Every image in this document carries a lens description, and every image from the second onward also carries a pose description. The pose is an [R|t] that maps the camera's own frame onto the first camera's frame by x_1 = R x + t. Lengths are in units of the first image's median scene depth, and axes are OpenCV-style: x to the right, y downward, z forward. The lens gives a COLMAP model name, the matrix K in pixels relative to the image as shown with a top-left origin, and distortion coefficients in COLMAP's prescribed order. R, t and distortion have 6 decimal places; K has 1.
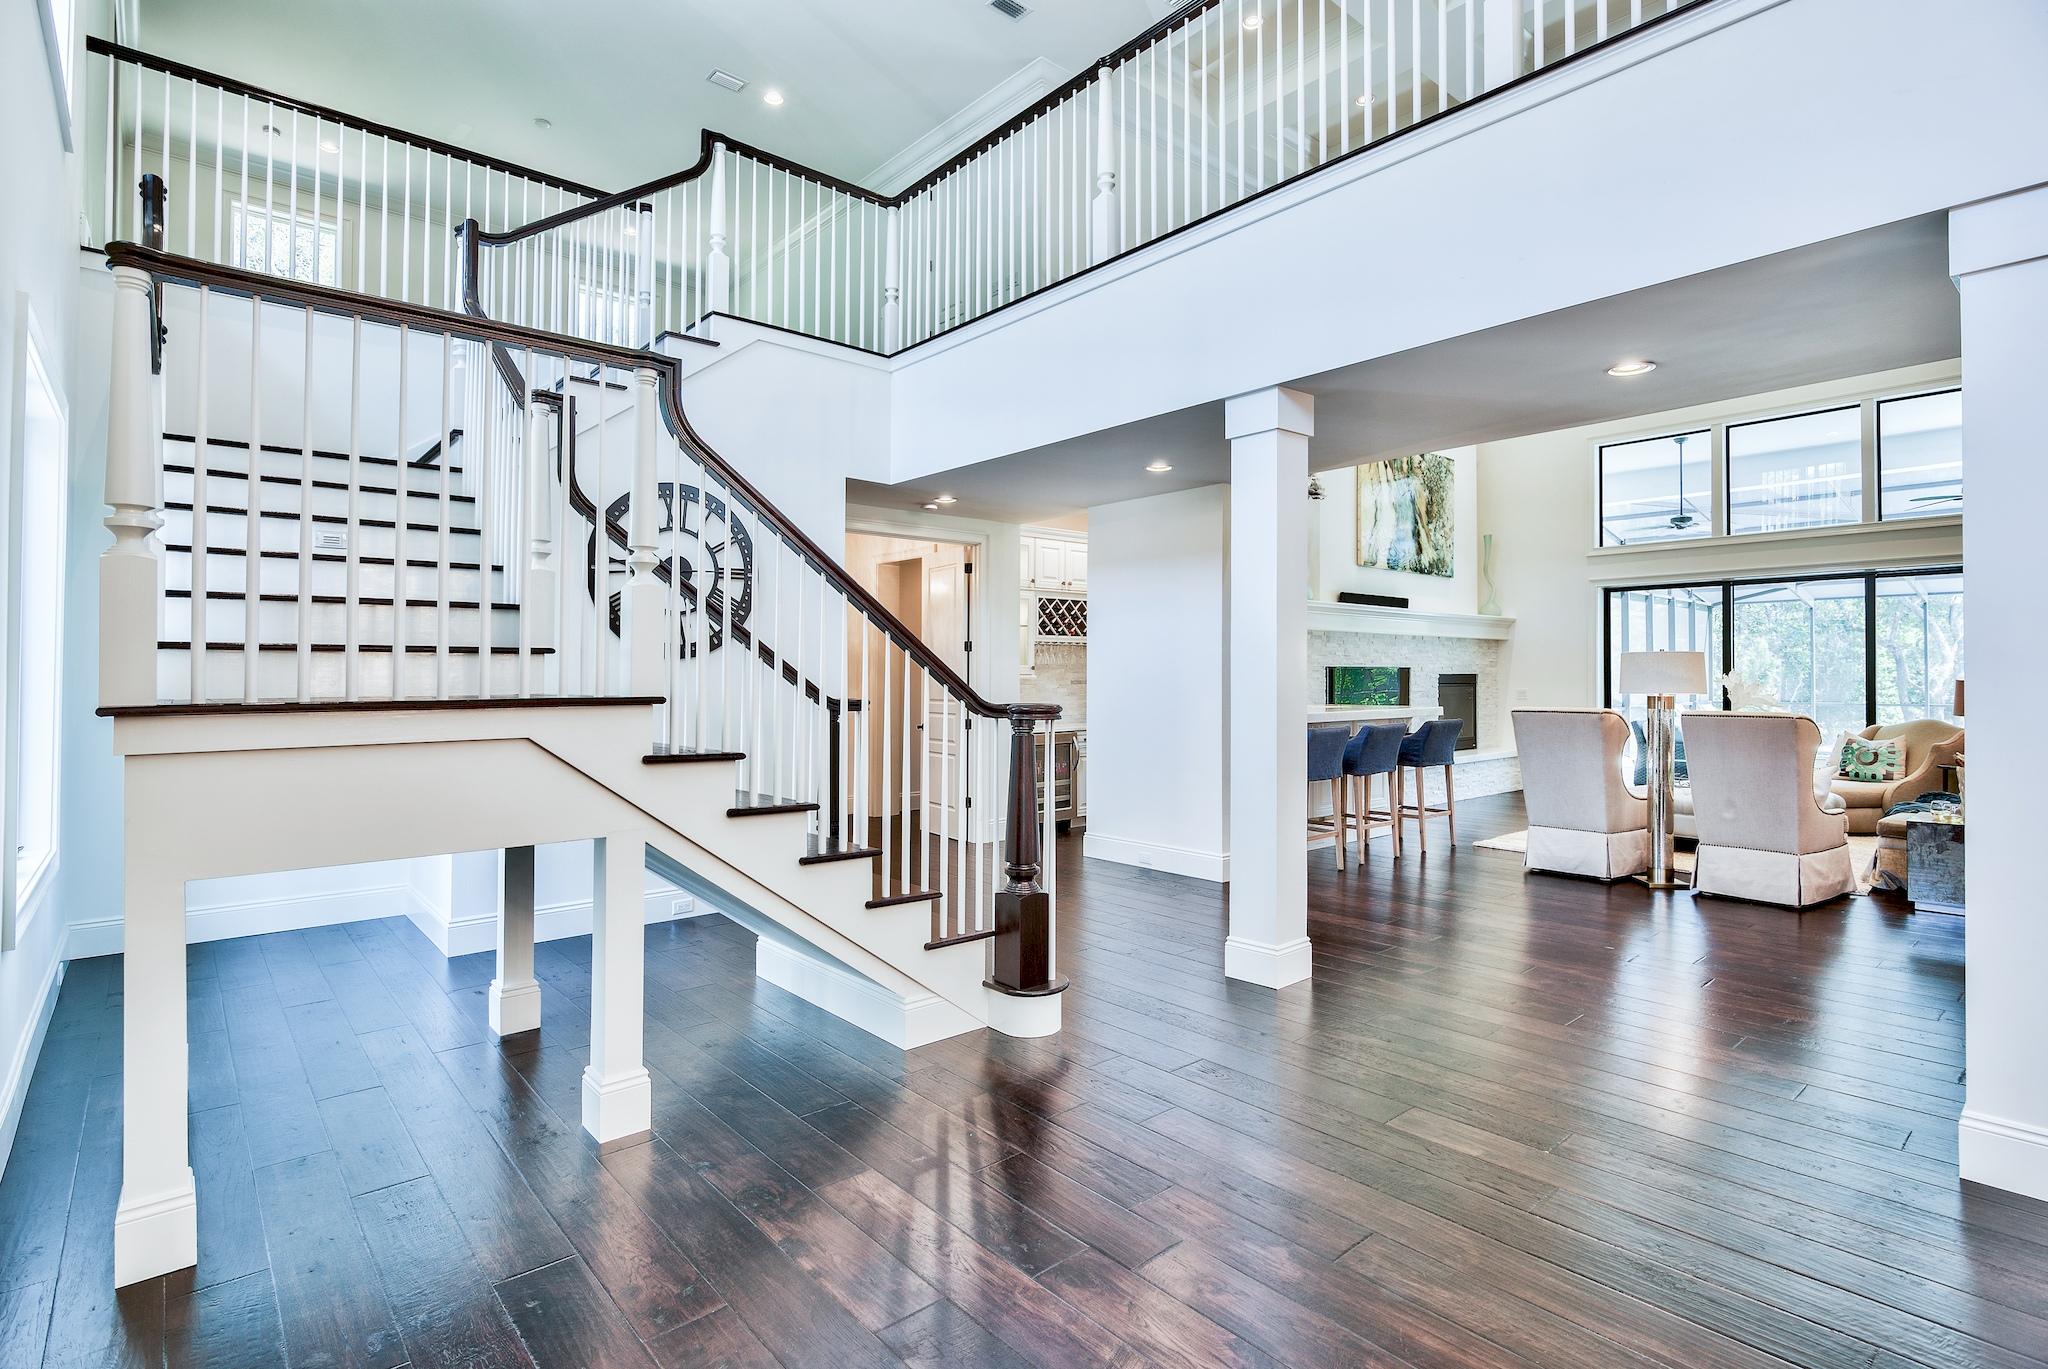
lens RADIAL K [[990.6, 0, 962.2], [0, 990.6, 668.2], [0, 0, 1]] dist [-0.000827, -0.000320]
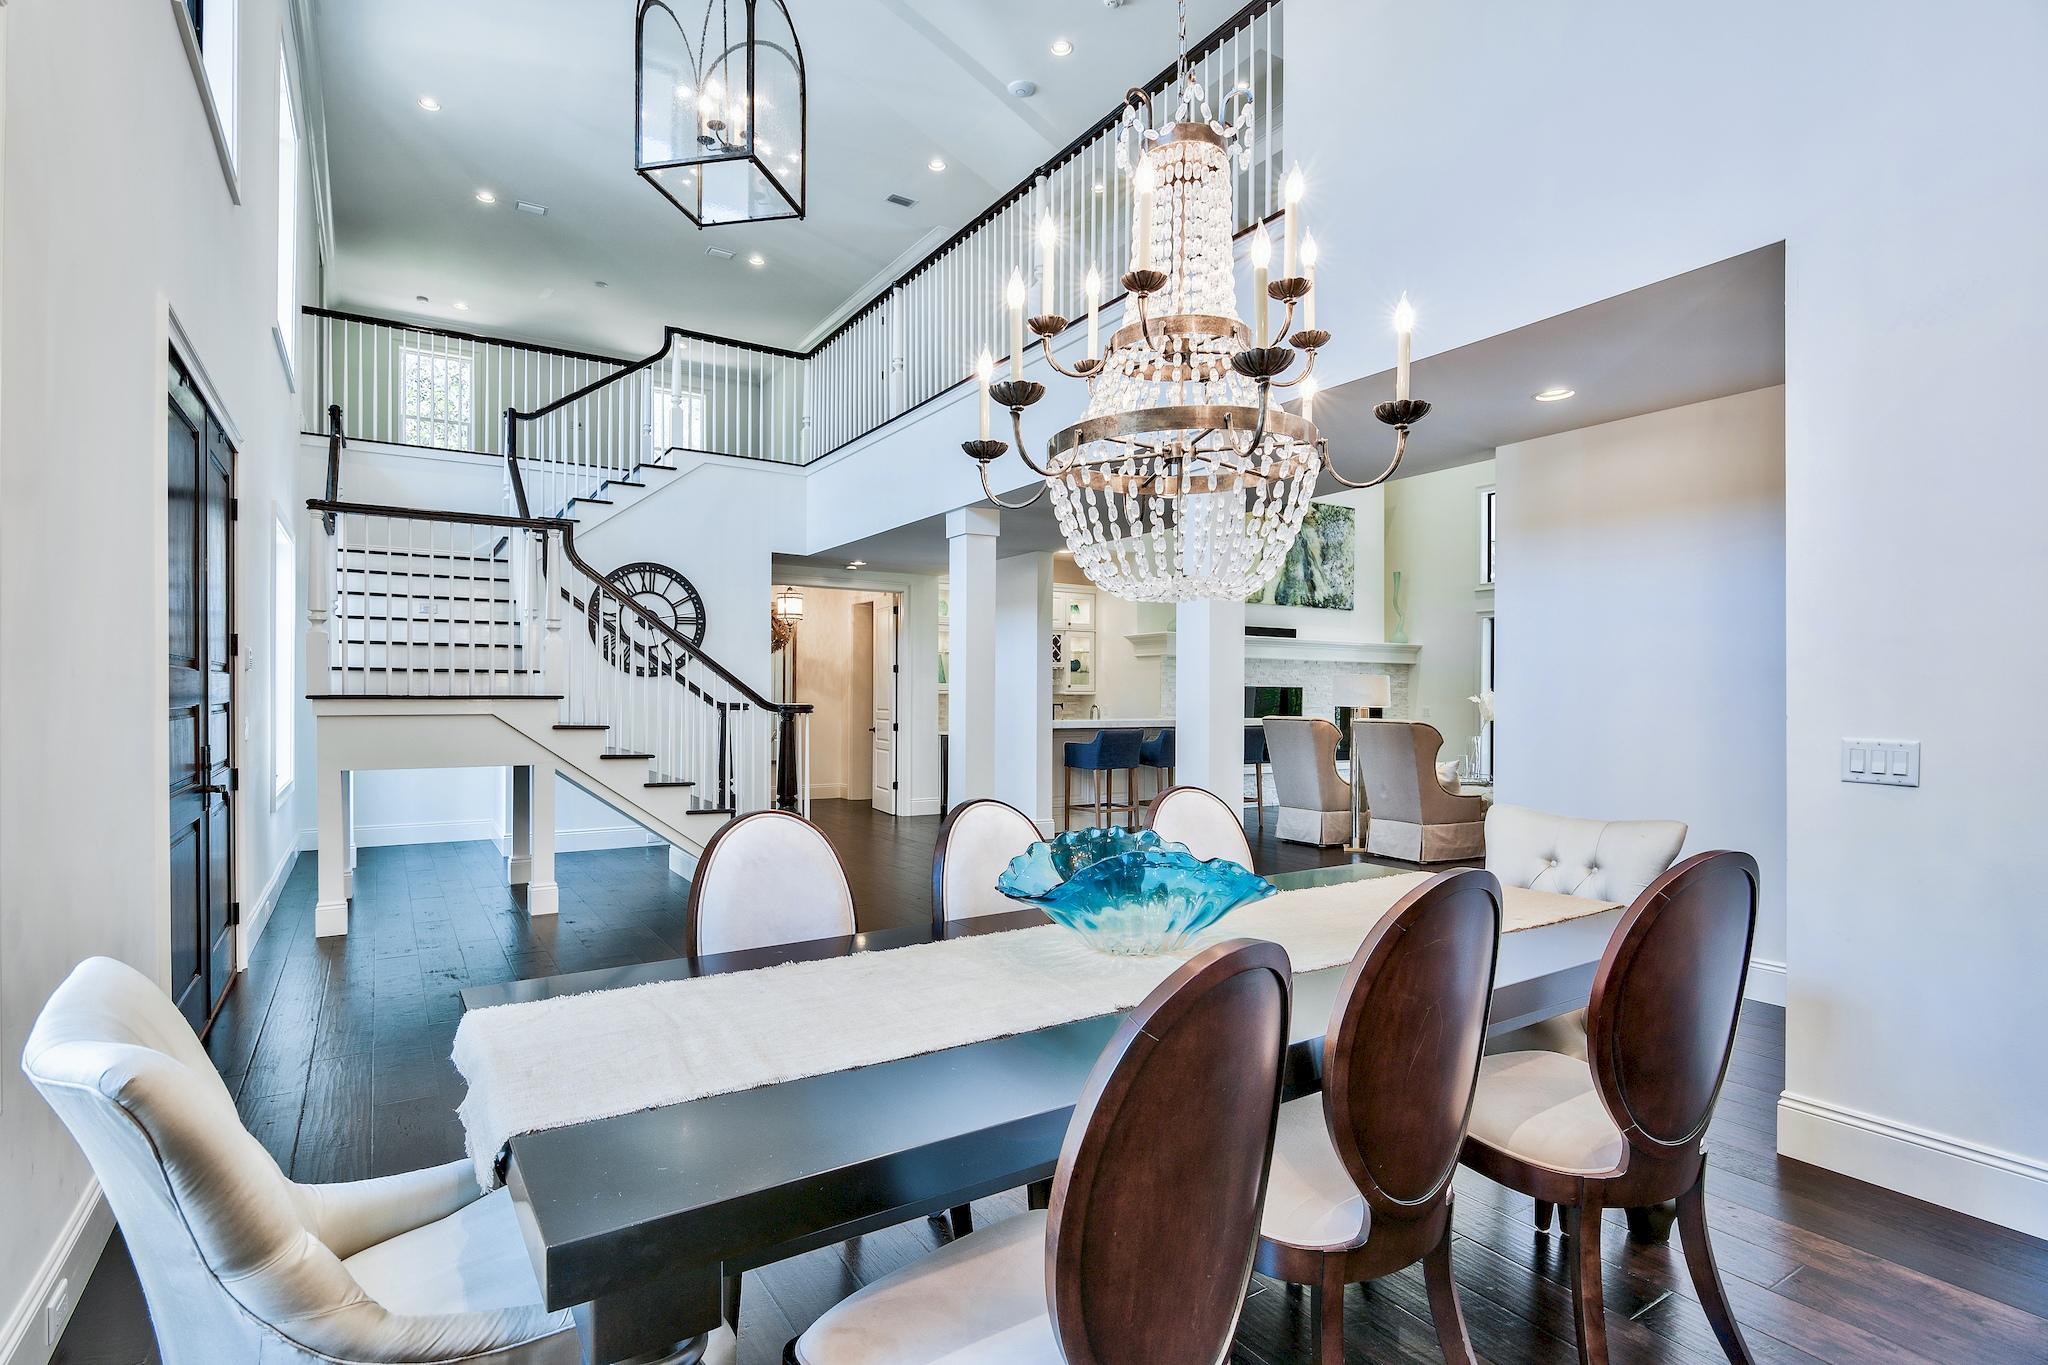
lens RADIAL K [[977.7, 0, 929.7], [0, 977.7, 716.0], [0, 0, 1]] dist [-0.001704, -0.000830]
pose [[0.986699, 0.009656, -0.162271, 0.335378], [-0.005280, 0.999611, 0.027379, 0.005766], [0.162472, -0.026158, 0.986366, -0.365685]]
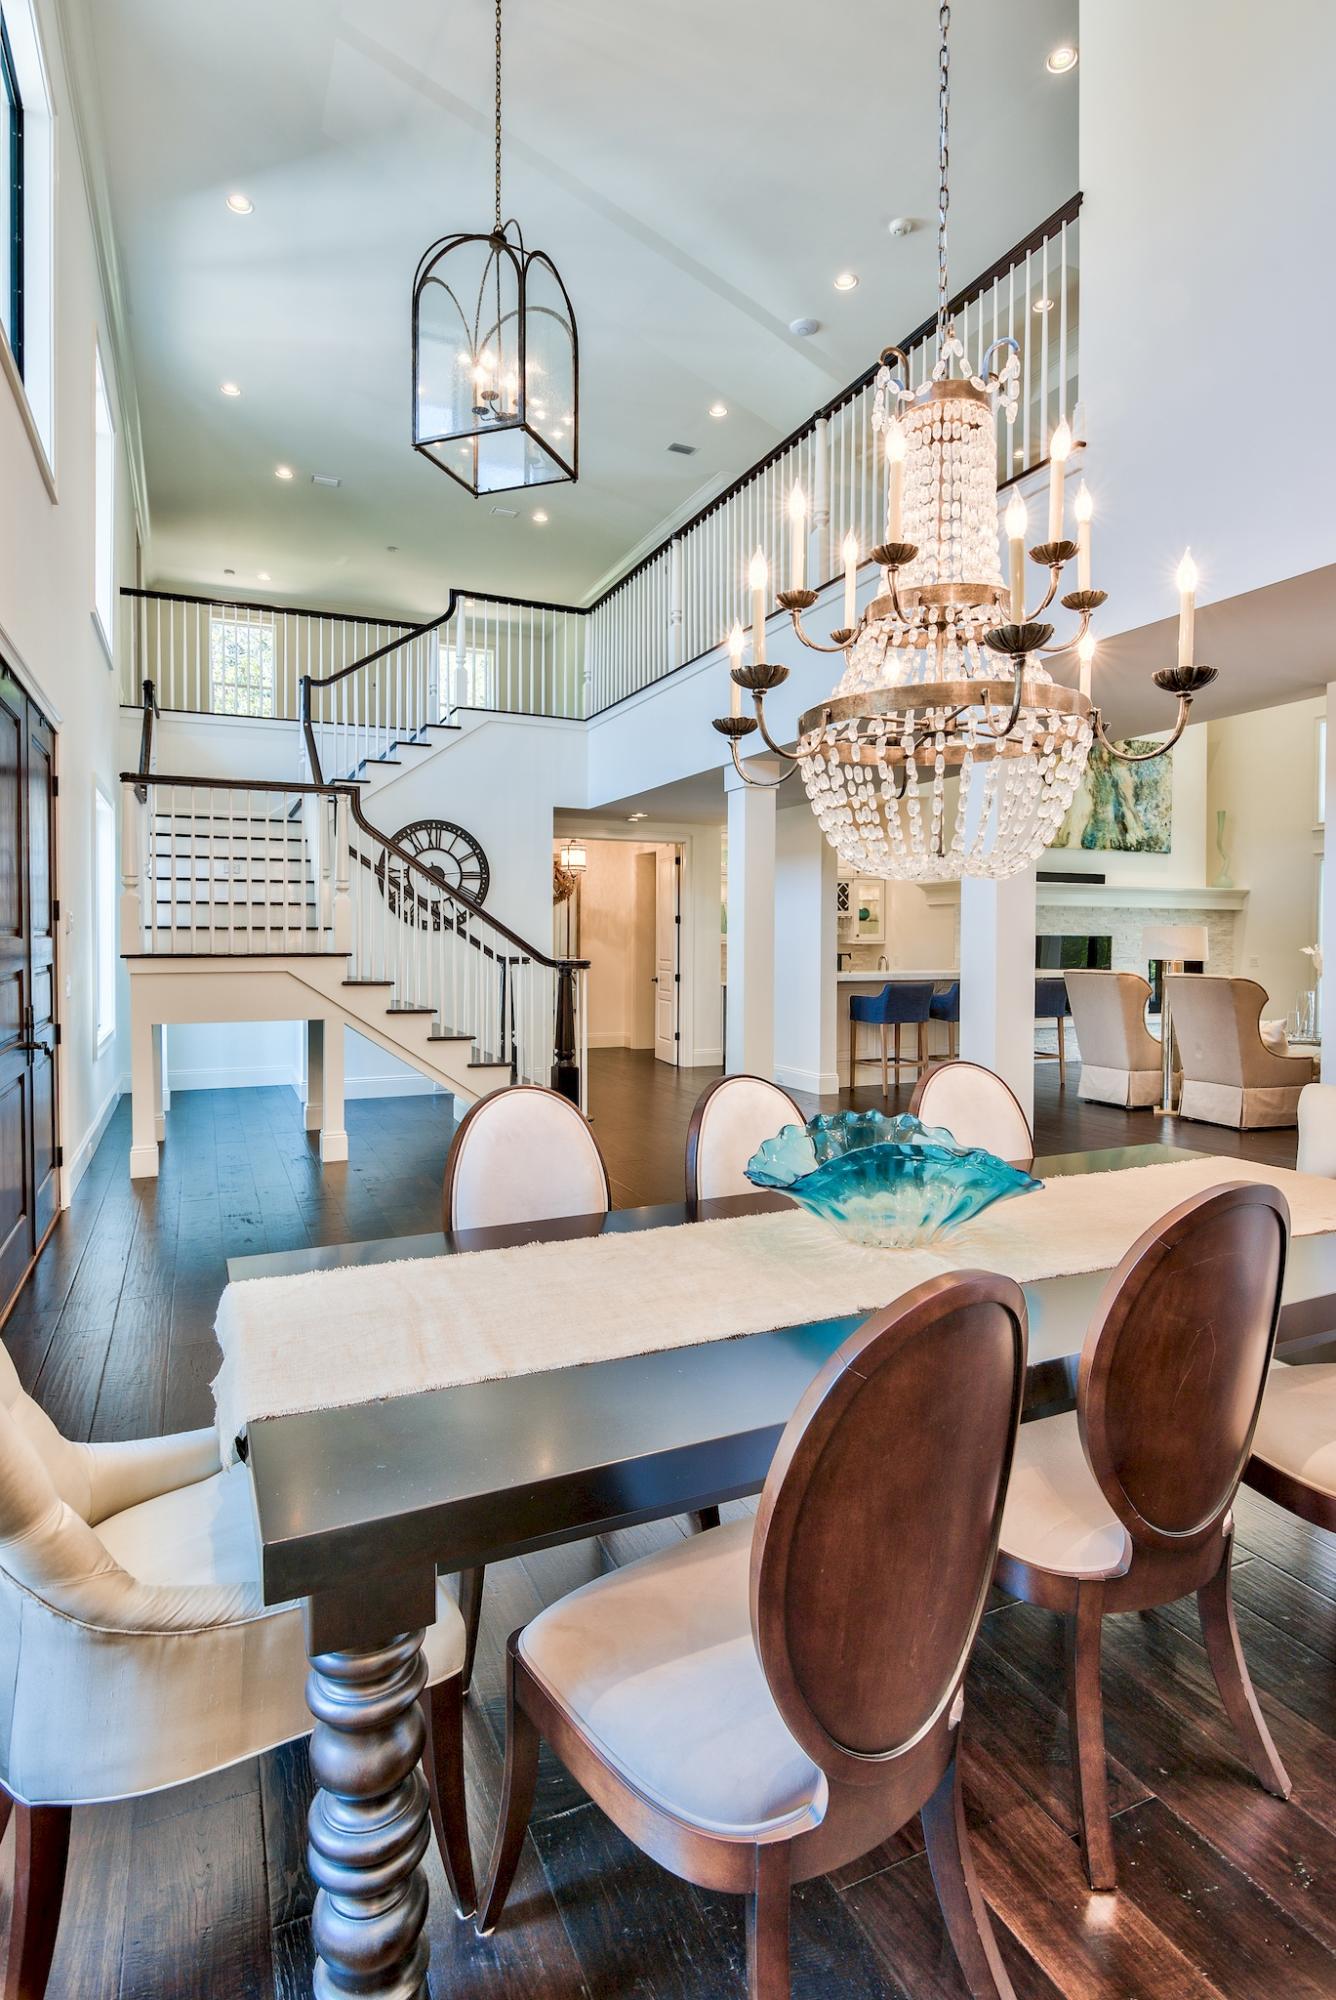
lens RADIAL K [[974.5, 0, 590.4], [0, 974.5, 970.4], [0, 0, 1]] dist [-0.001074, -0.000803]
pose [[0.956341, 0.013749, -0.291930, 0.349743], [-0.002230, 0.999207, 0.039751, -0.007998], [0.292245, -0.037365, 0.955613, -0.360694]]
